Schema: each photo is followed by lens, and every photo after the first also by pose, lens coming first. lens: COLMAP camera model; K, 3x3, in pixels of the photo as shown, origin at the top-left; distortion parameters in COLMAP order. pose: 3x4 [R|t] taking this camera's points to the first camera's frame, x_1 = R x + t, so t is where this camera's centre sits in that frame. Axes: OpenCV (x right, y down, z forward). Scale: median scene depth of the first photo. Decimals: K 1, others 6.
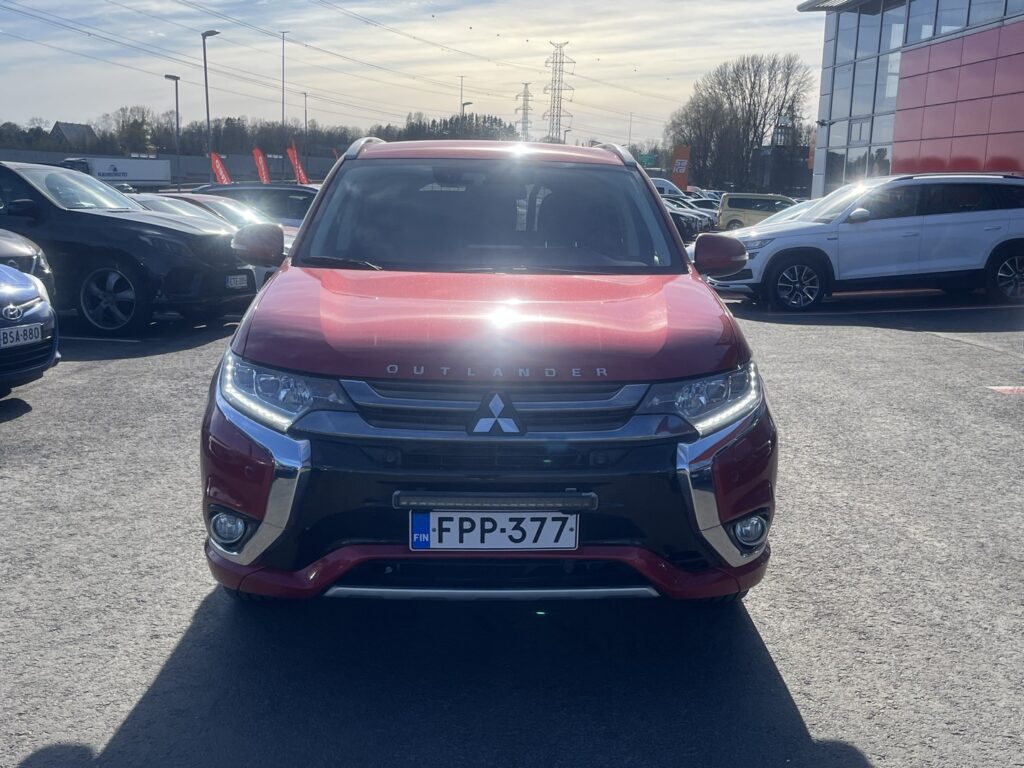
lens RADIAL K [[1051.9, 0, 518.1], [0, 1051.9, 380.9], [0, 0, 1]] dist [0.028228, 0.000000]
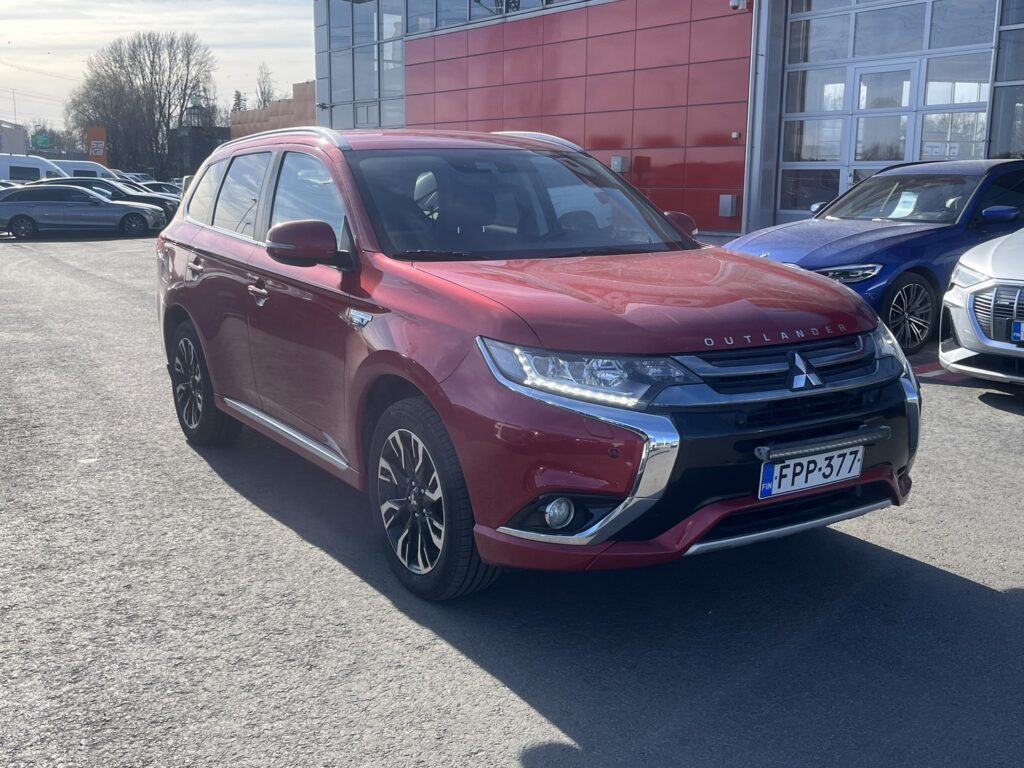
lens RADIAL K [[1051.9, 0, 516.9], [0, 1051.9, 387.0], [0, 0, 1]] dist [0.028228, 0.000000]
pose [[0.871164, -0.115762, 0.477151, -0.853726], [0.105031, 0.993251, 0.049211, -0.041510], [-0.479627, 0.007245, 0.877442, 0.133342]]
